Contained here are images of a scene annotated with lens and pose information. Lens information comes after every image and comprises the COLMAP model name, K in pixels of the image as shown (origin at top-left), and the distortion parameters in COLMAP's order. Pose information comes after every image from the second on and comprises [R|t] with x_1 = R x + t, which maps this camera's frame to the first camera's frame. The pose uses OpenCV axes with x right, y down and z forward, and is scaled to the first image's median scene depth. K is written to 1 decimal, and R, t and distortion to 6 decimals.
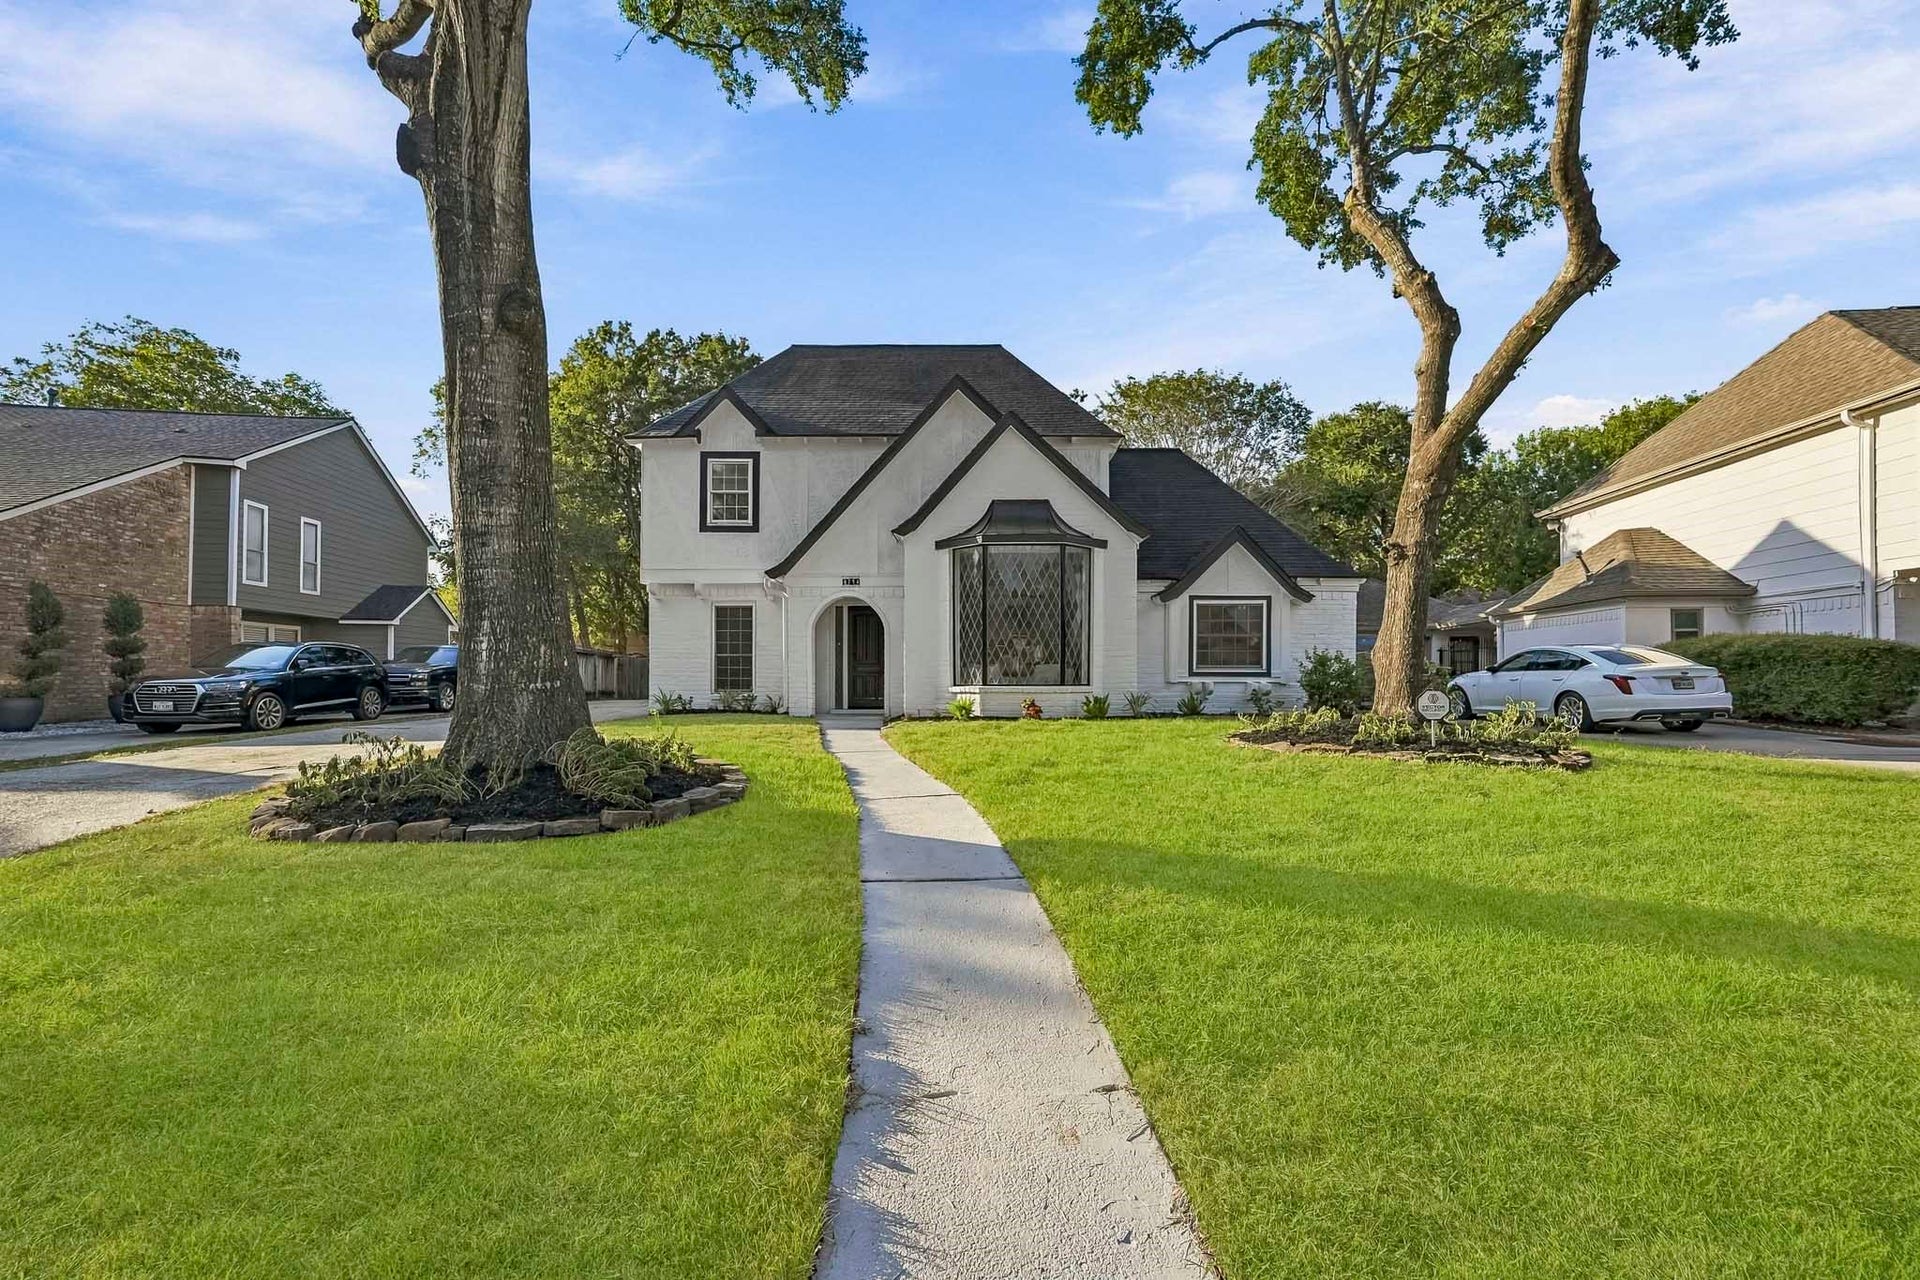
lens RADIAL K [[754.0, 0, 960.5], [0, 754.0, 653.0], [0, 0, 1]] dist [-0.000391, 0.000781]
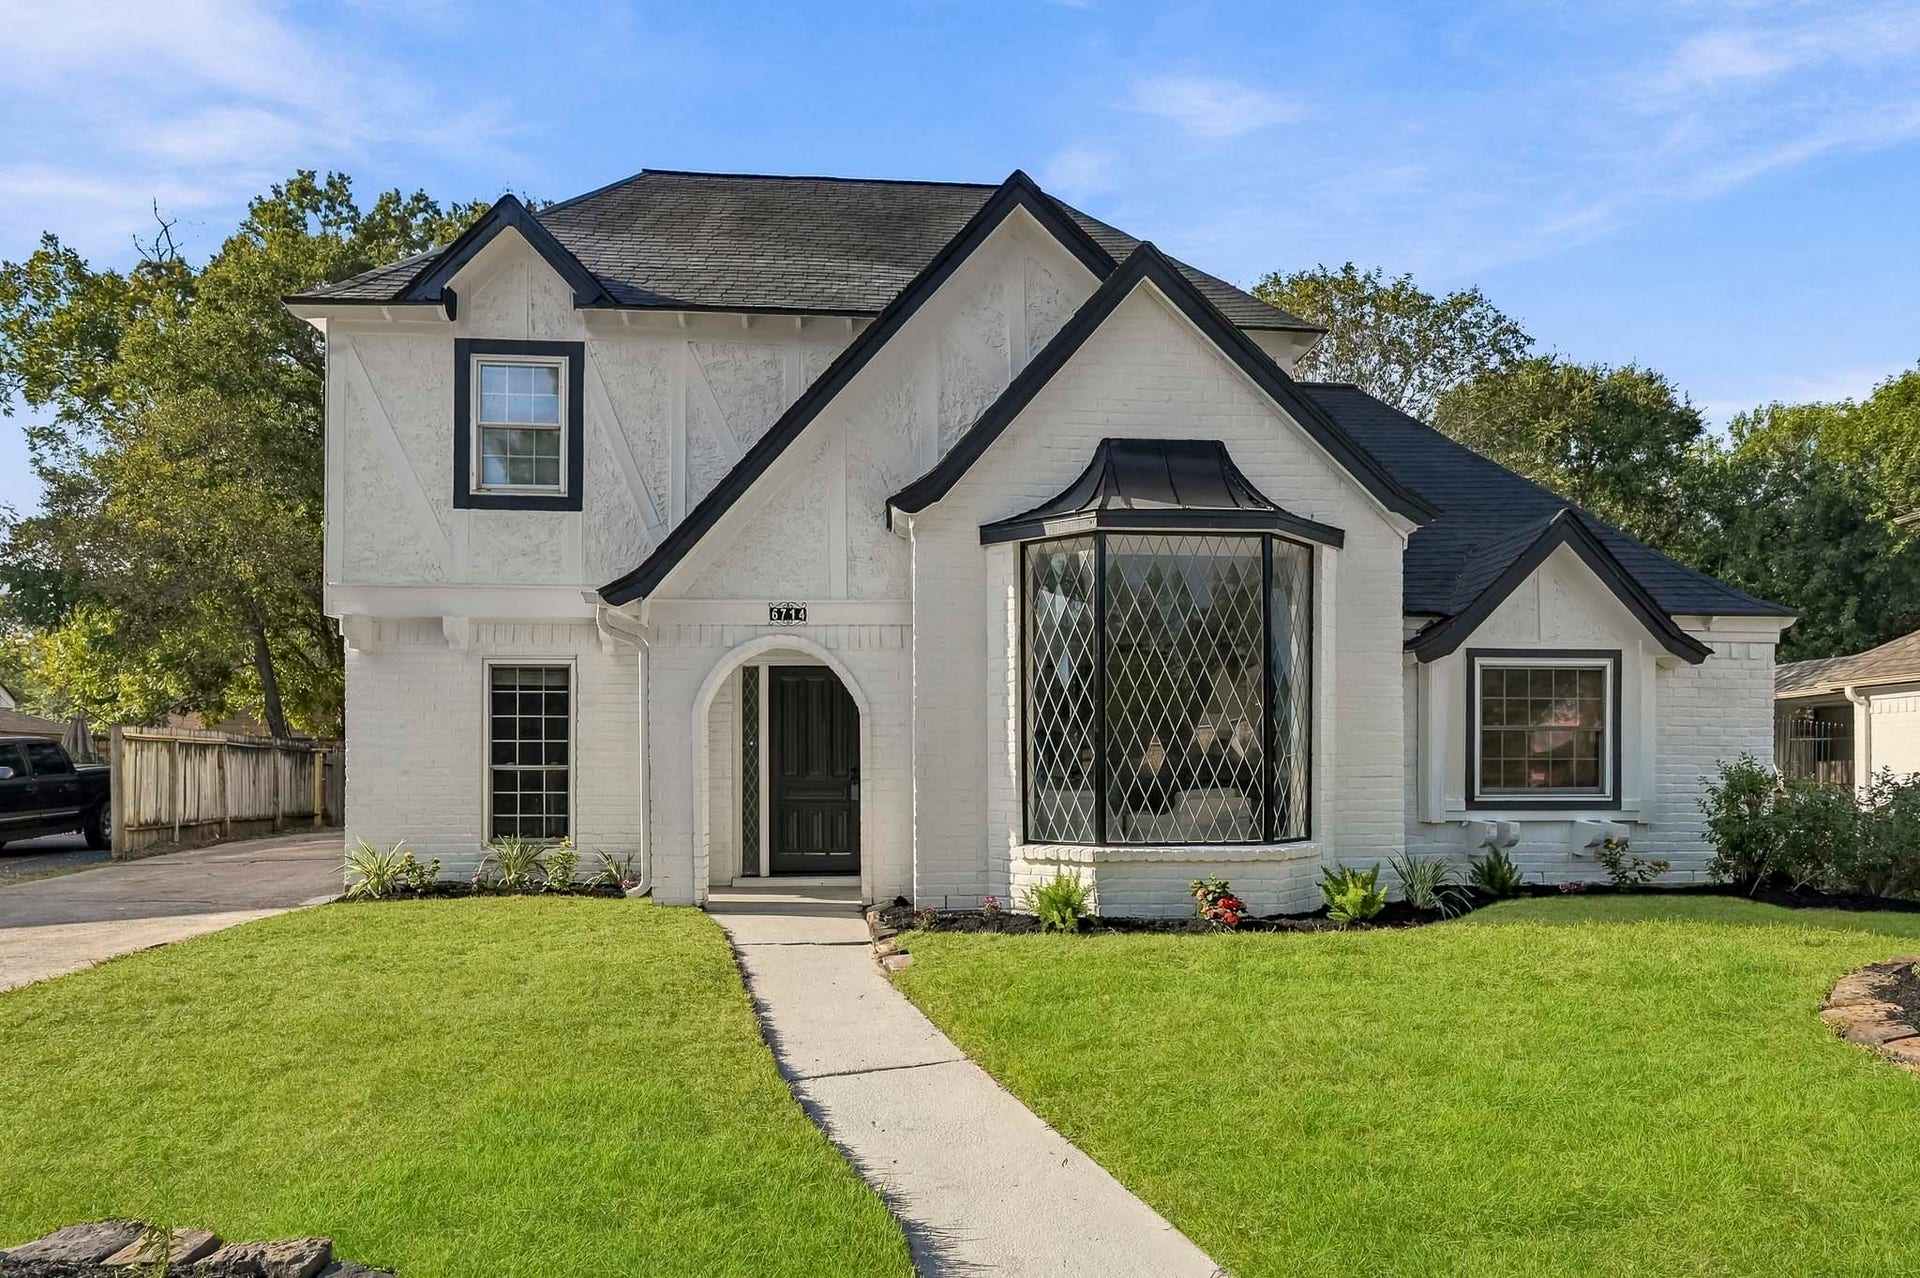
lens RADIAL K [[1080.3, 0, 961.3], [0, 1080.3, 742.3], [0, 0, 1]] dist [-0.006001, 0.001576]
pose [[0.996399, -0.001520, 0.084774, -0.091544], [0.000640, 0.999946, 0.010409, -0.021677], [-0.084785, -0.010317, 0.996346, 0.314929]]
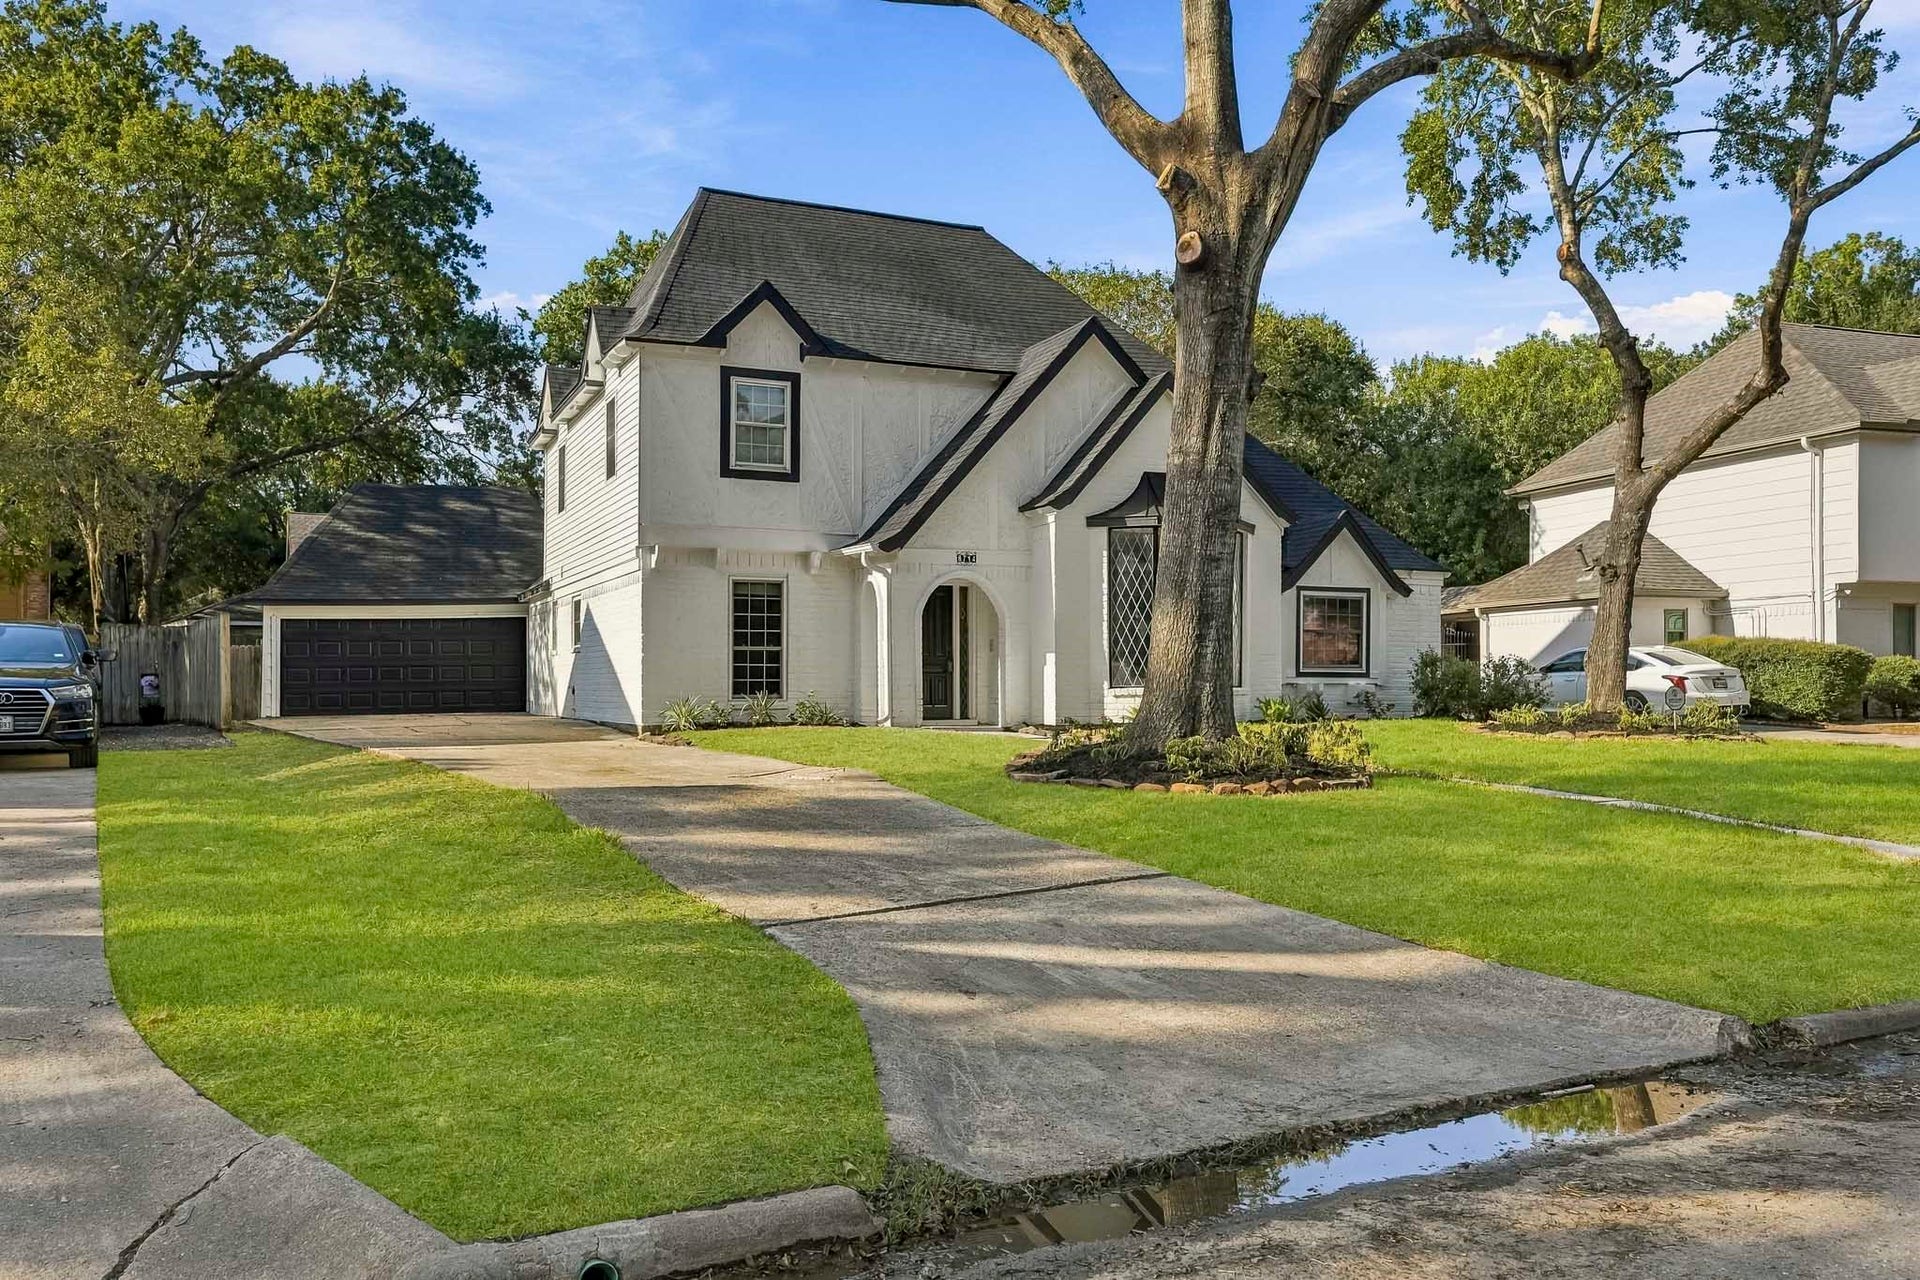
lens RADIAL K [[1403.9, 0, 959.7], [0, 1403.9, 637.2], [0, 0, 1]] dist [-0.009478, 0.001120]
pose [[0.913897, 0.011474, 0.405783, -0.726401], [-0.011606, 0.999930, -0.002137, -0.007662], [-0.405780, -0.002756, 0.913967, -0.345153]]
